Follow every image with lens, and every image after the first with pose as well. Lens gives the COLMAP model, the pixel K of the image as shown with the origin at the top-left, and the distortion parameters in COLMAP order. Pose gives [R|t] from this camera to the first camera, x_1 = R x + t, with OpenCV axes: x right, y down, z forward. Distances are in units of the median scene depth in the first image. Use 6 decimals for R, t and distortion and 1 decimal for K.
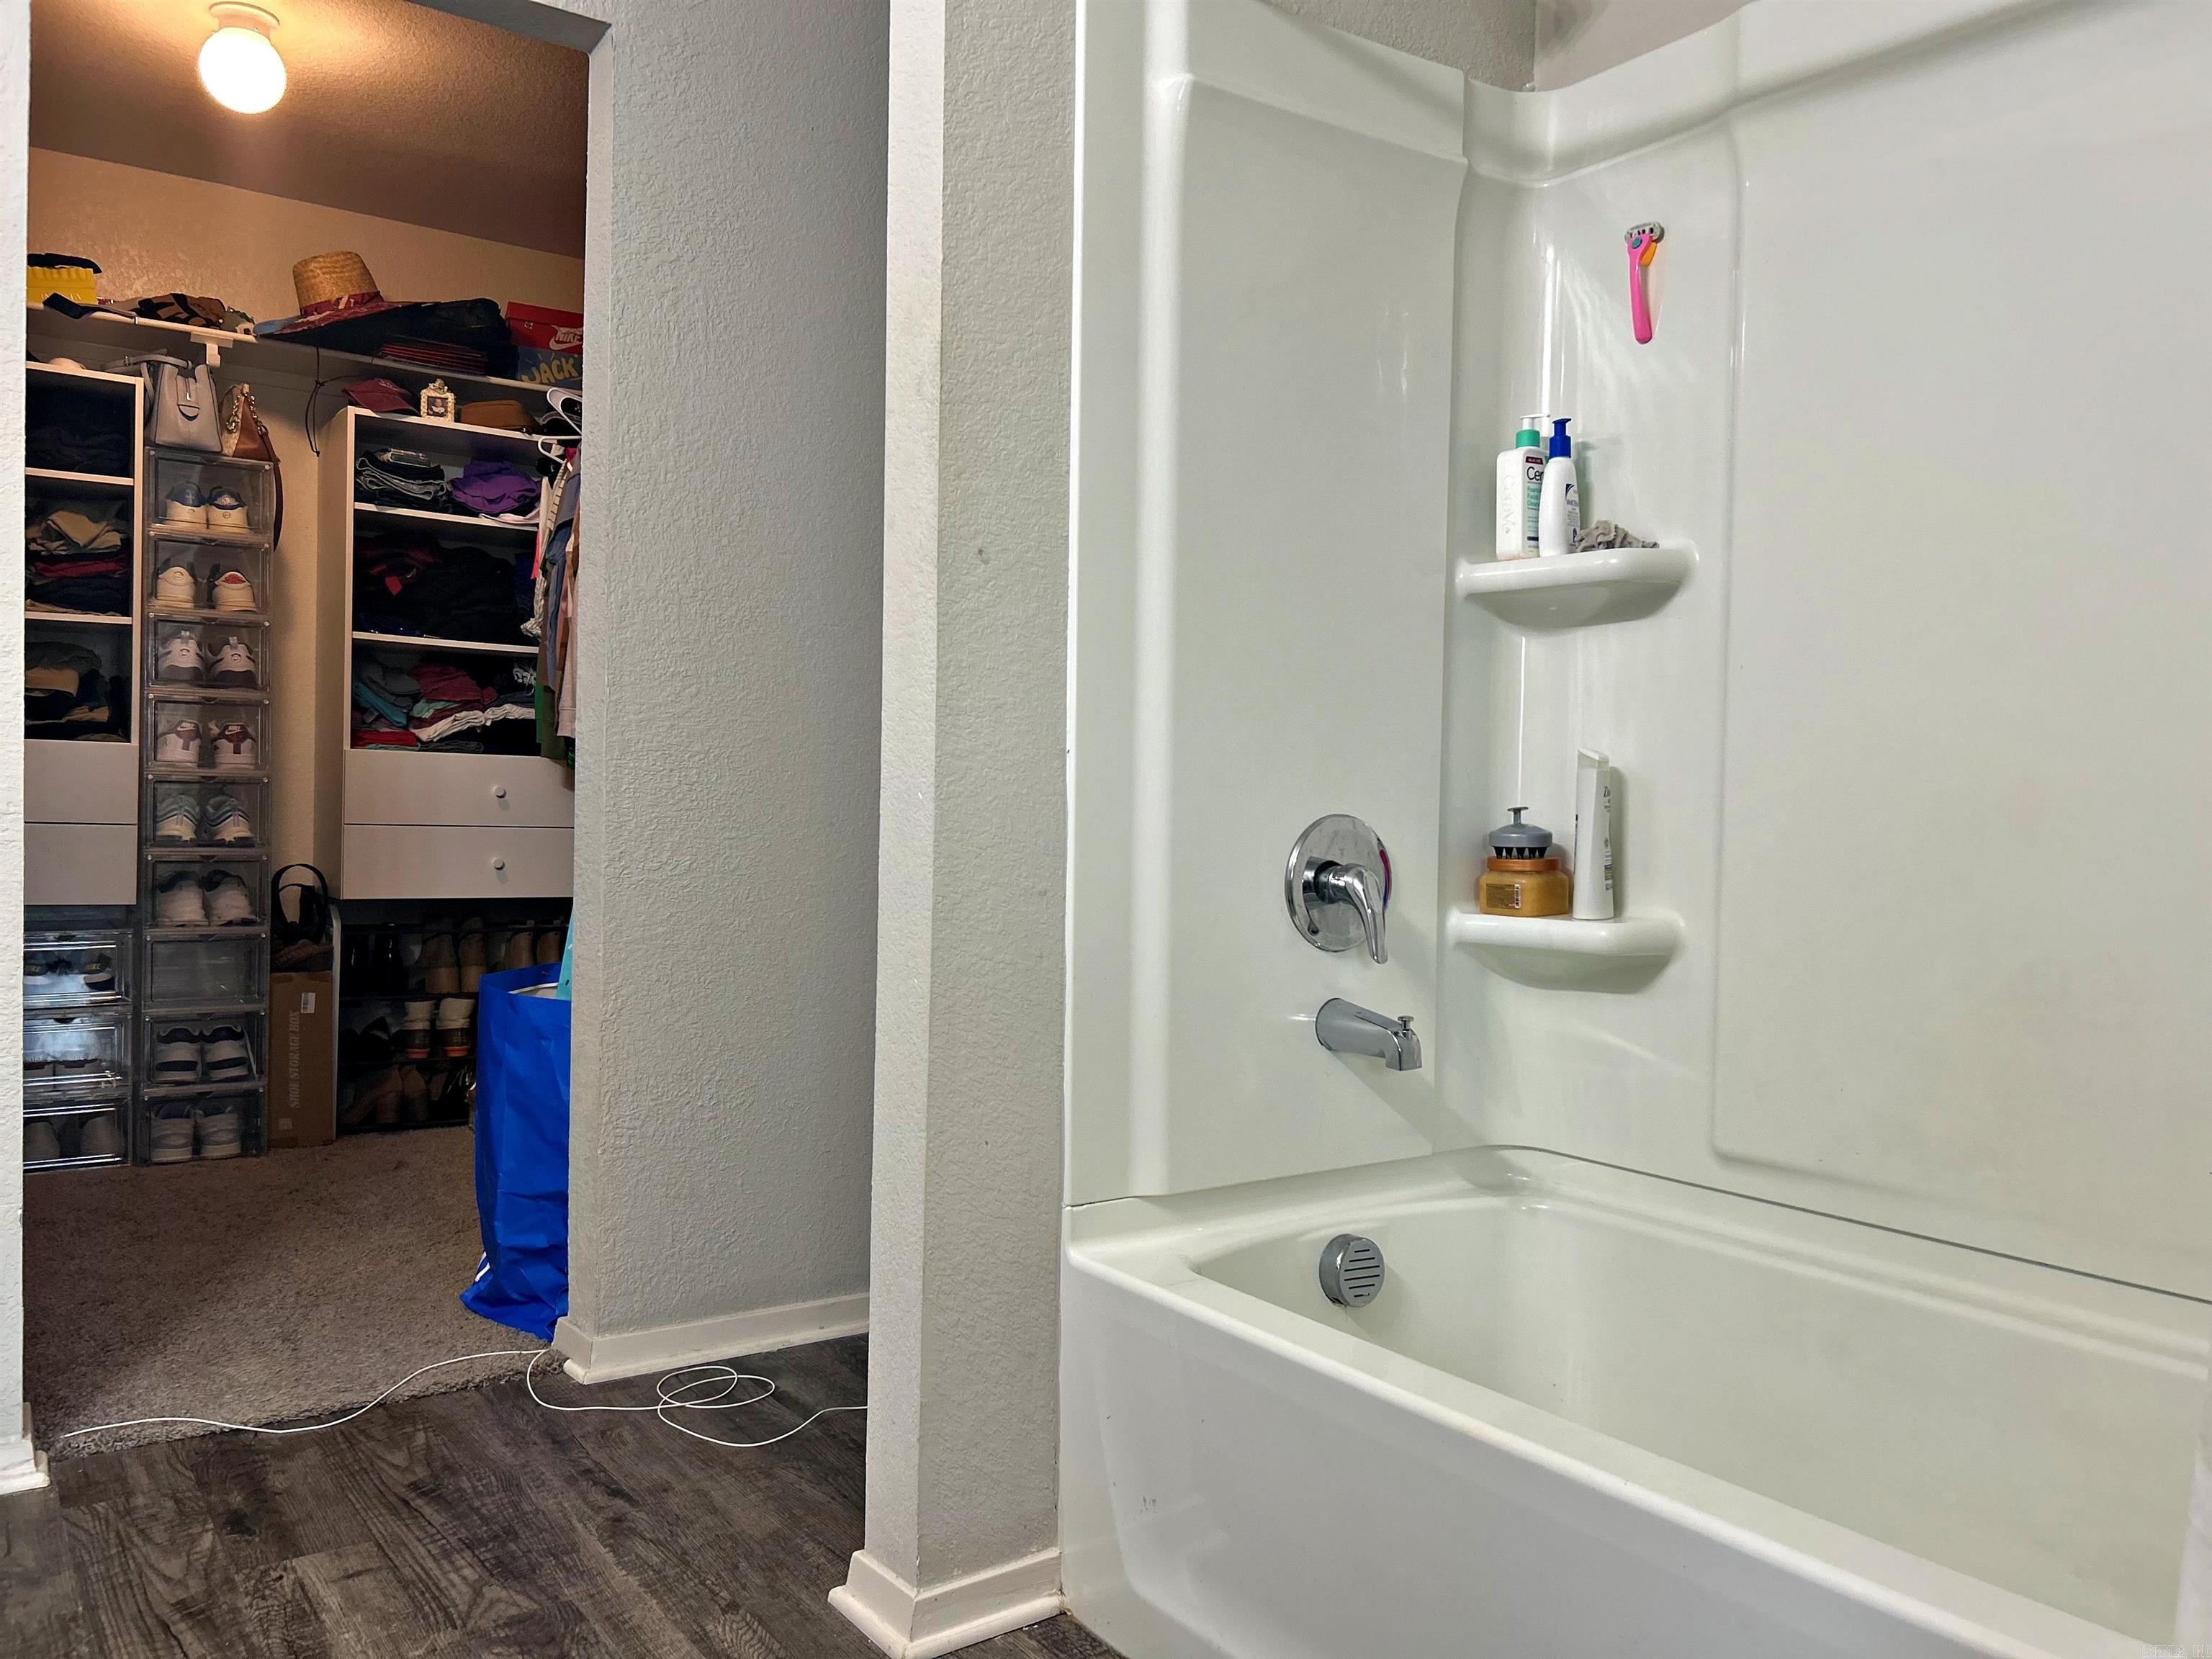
lens RADIAL K [[1656.2, 0, 1112.7], [0, 1656.2, 835.7], [0, 0, 1]] dist [0.064502, -0.074412]
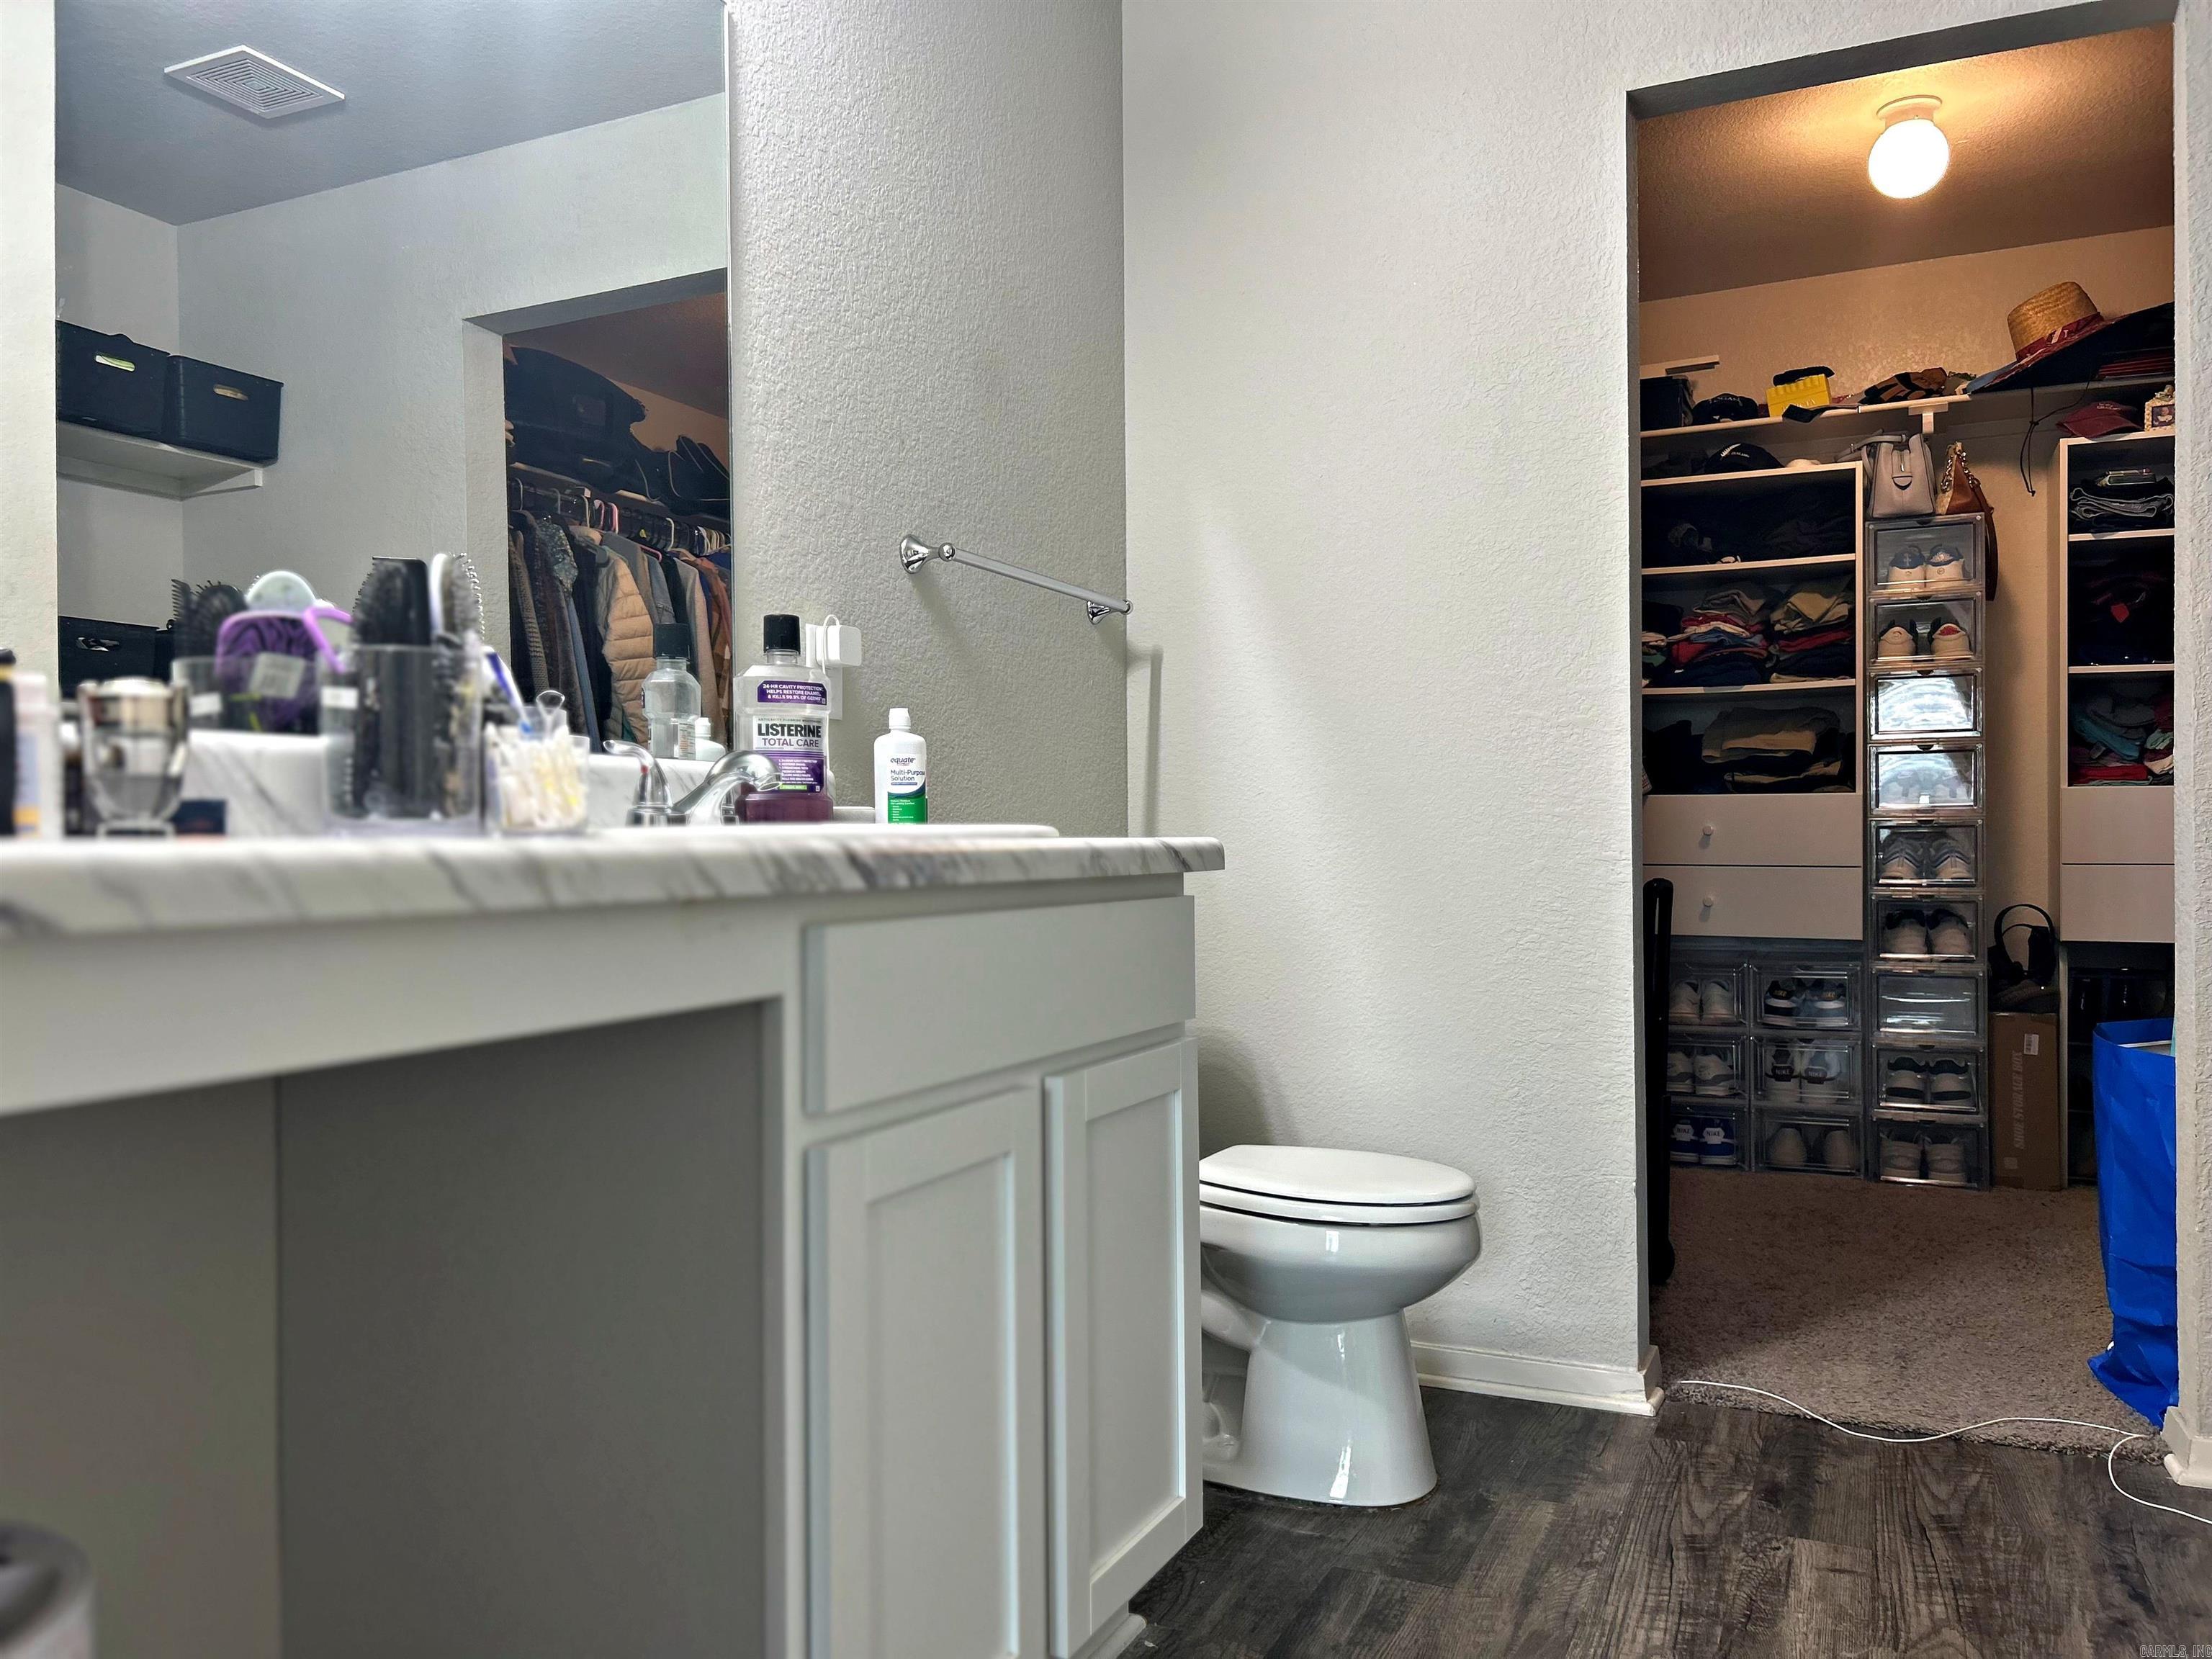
lens RADIAL K [[1656.2, 0, 1116.5], [0, 1656.2, 838.5], [0, 0, 1]] dist [0.064502, -0.074412]
pose [[0.492973, -0.025955, -0.869657, 0.129212], [0.006141, 0.999634, -0.026353, 0.000610], [0.870023, 0.007651, 0.492952, 0.036403]]
